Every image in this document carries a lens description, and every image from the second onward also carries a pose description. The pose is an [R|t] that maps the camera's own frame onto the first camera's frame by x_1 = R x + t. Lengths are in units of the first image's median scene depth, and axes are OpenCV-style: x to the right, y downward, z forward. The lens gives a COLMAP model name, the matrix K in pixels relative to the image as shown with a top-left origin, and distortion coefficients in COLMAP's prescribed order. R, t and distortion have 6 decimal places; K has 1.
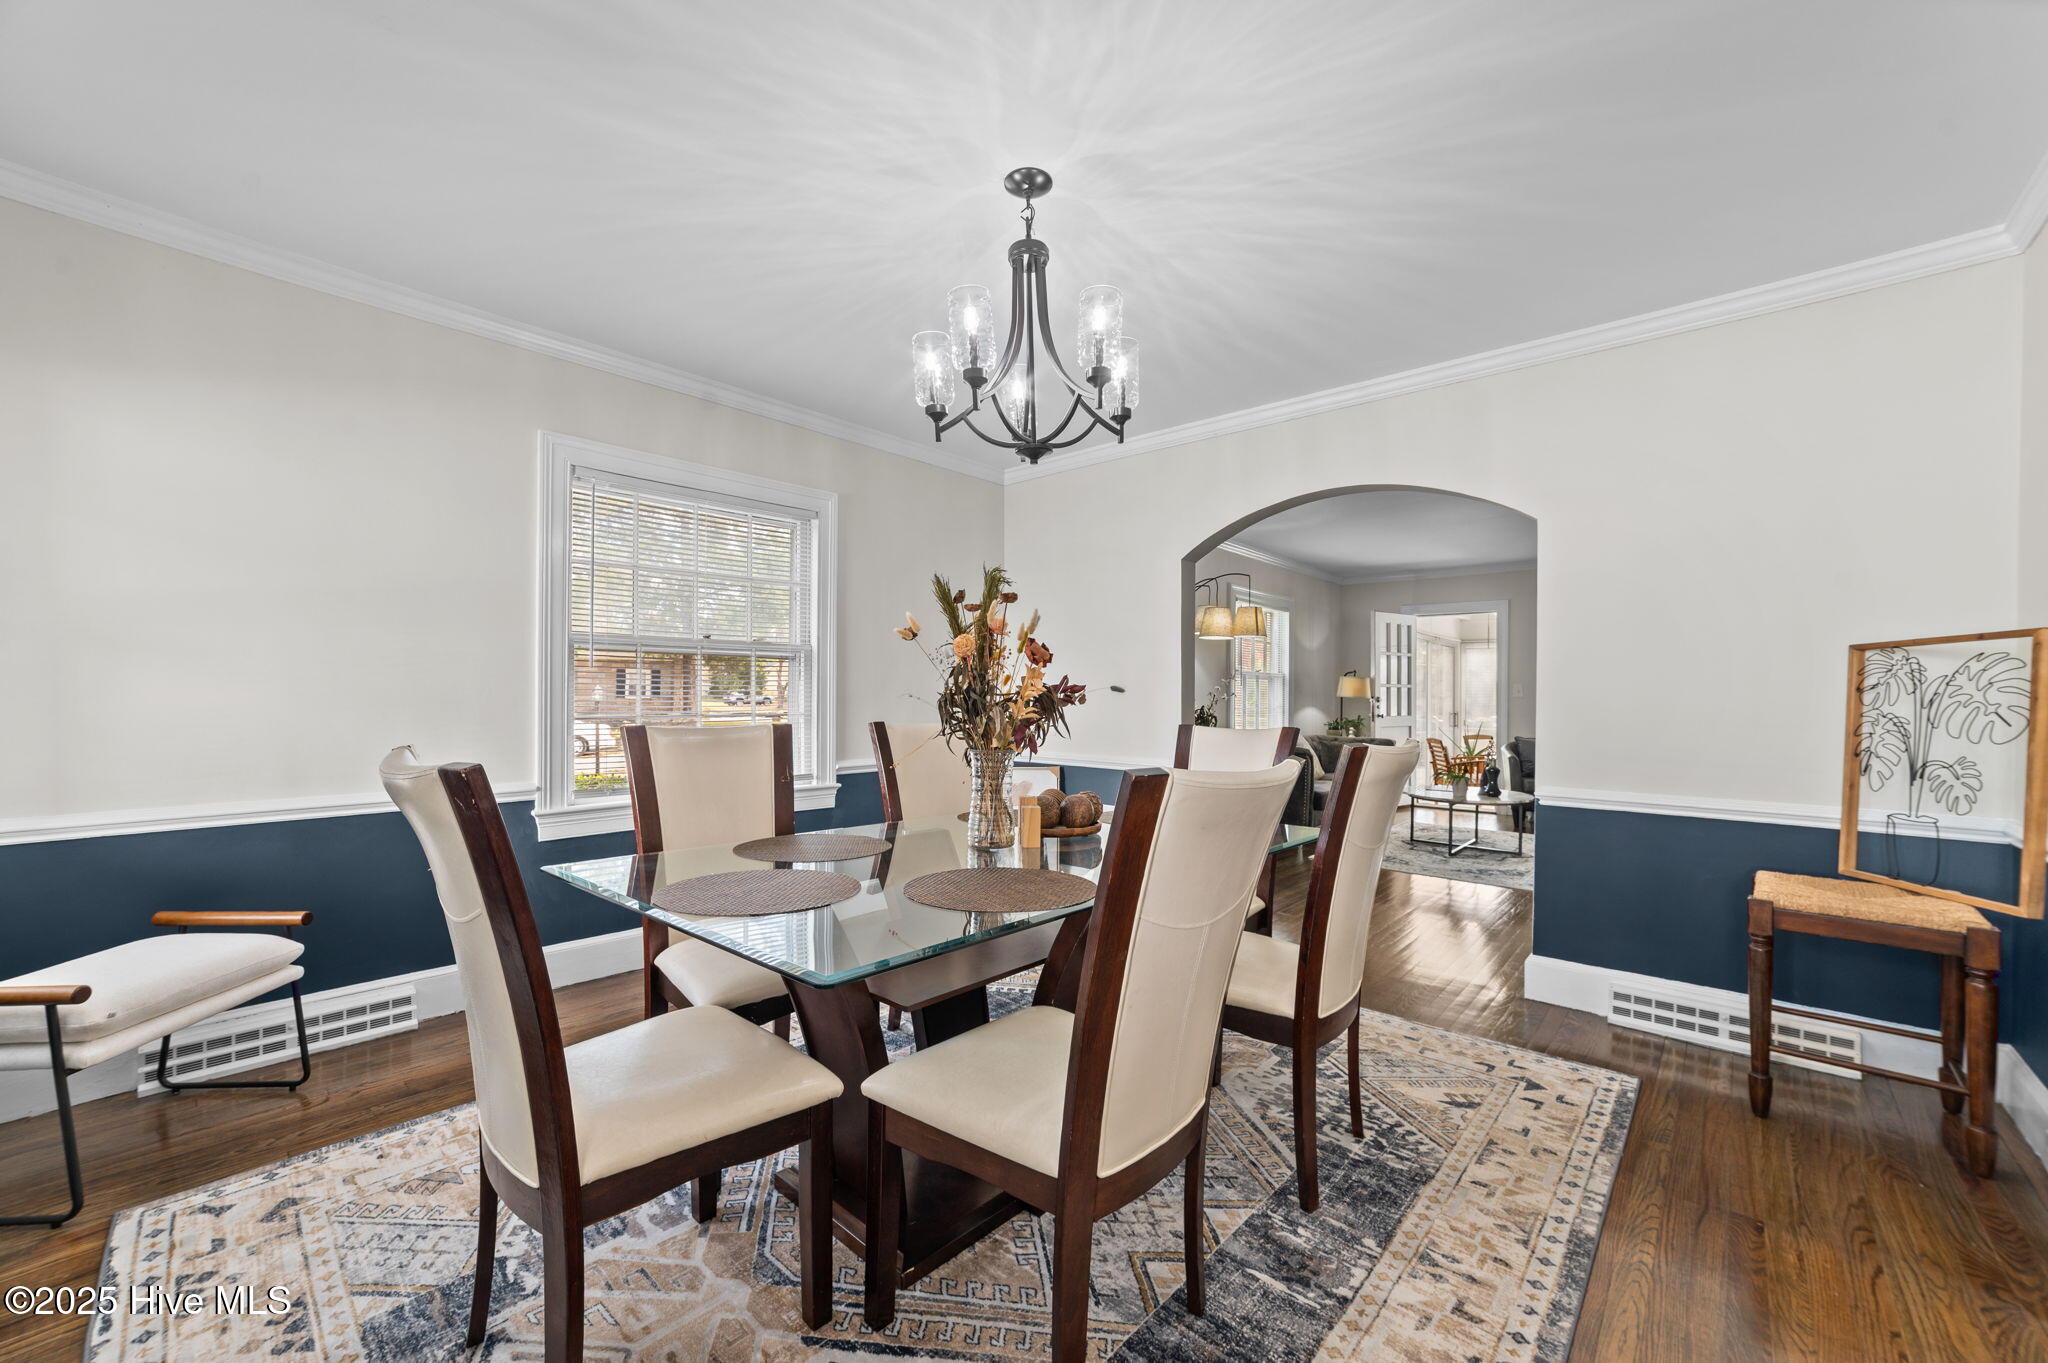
lens RADIAL K [[790.4, 0, 1030.8], [0, 790.4, 699.7], [0, 0, 1]] dist [-0.000508, -0.000057]
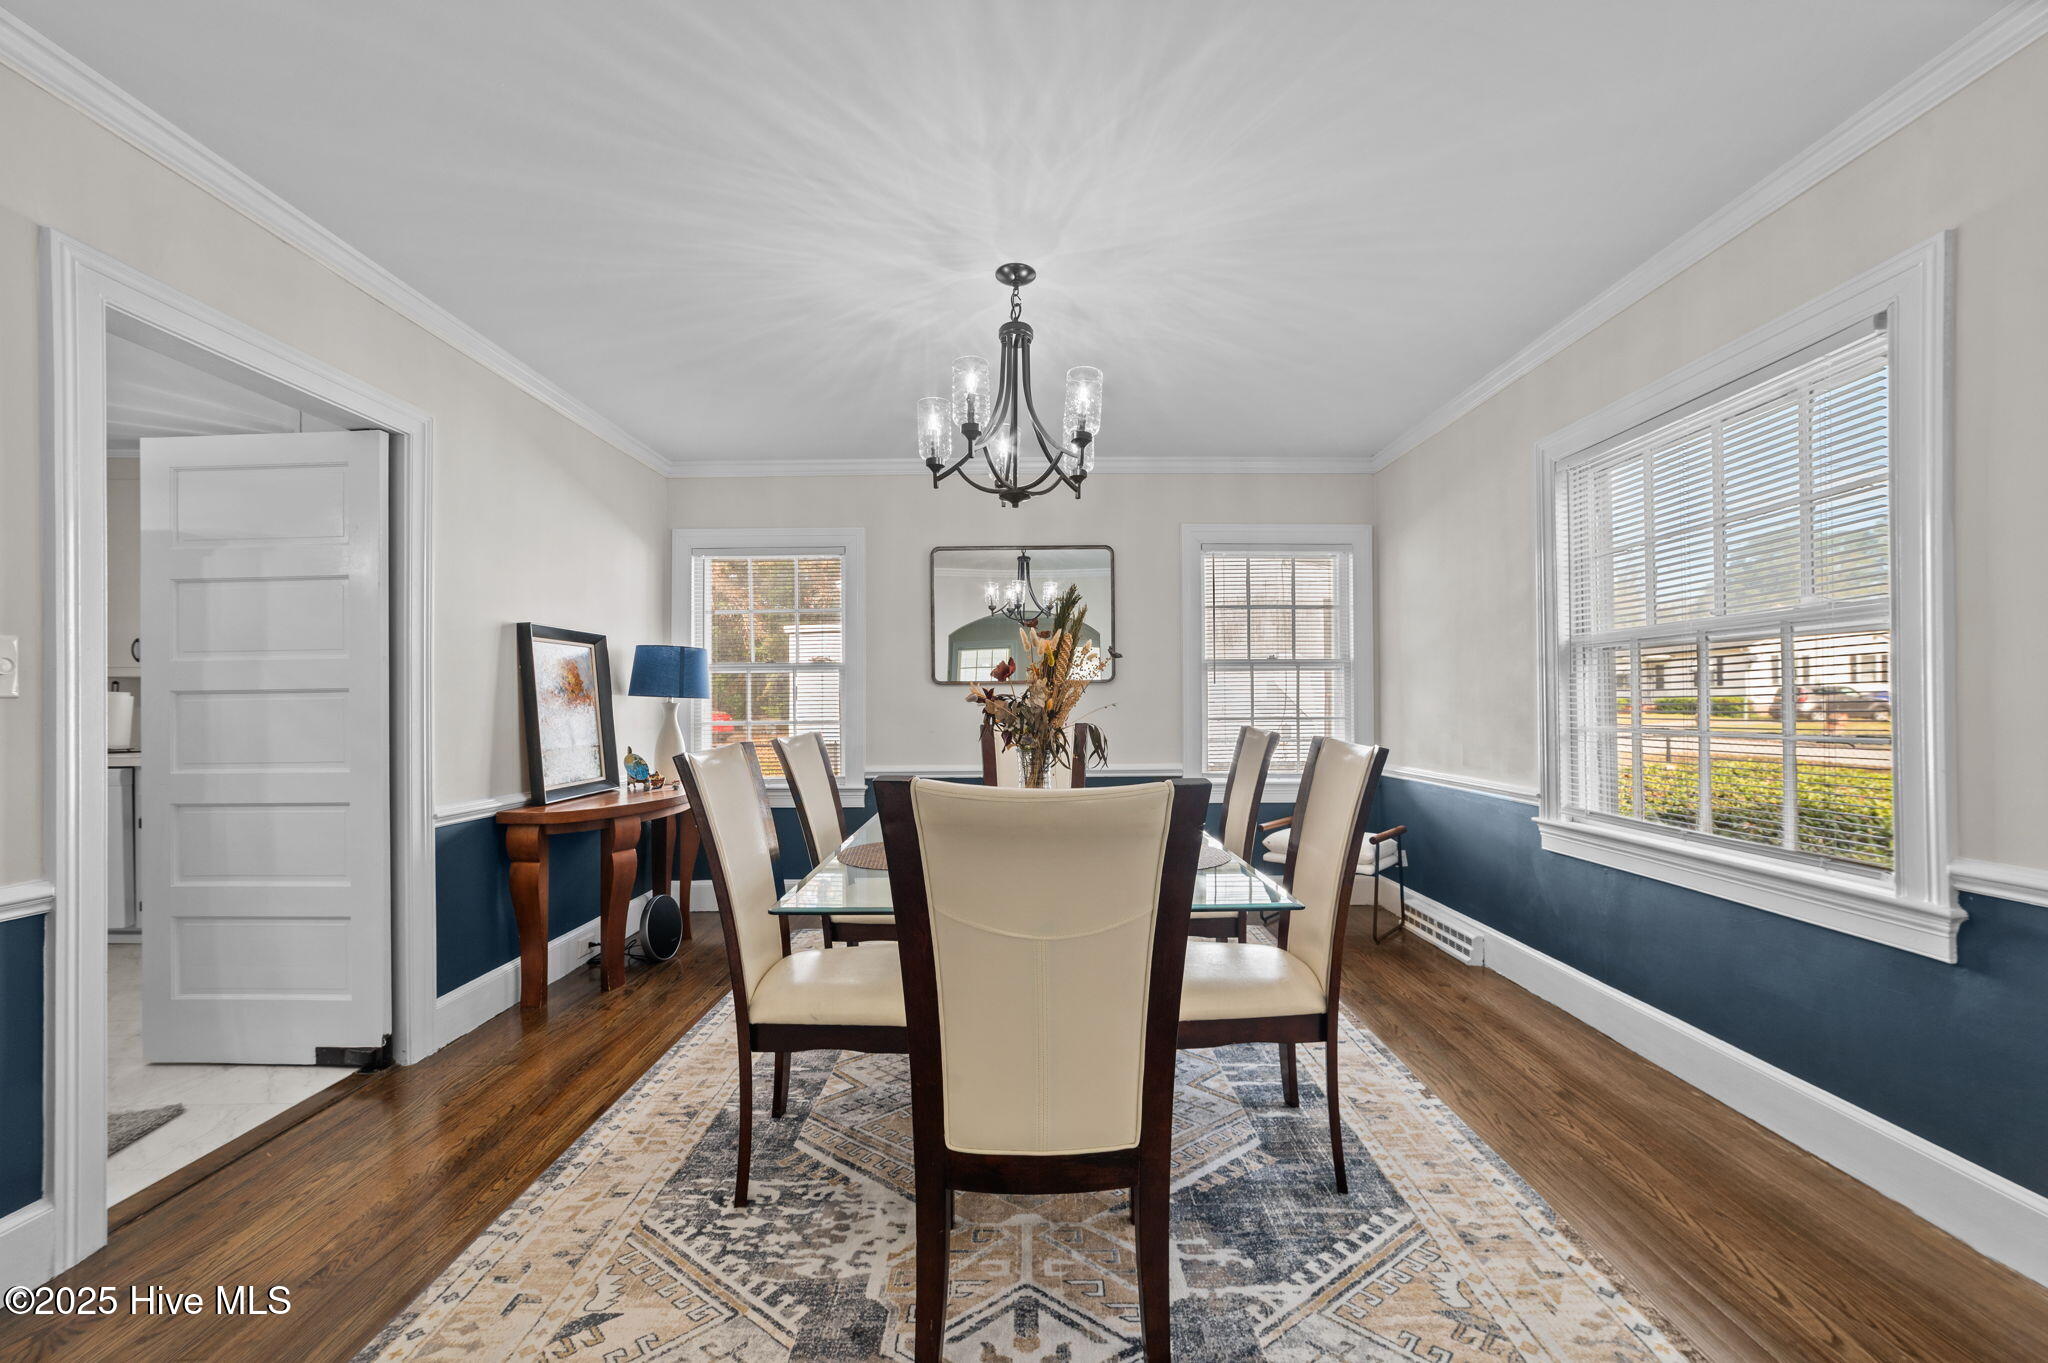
lens RADIAL K [[790.4, 0, 1030.8], [0, 790.4, 699.7], [0, 0, 1]] dist [-0.000508, -0.000057]
pose [[-0.740374, -0.005385, -0.672173, 0.776007], [-0.001717, 0.999980, -0.006120, -0.004655], [0.672193, -0.003377, -0.740369, 1.886309]]
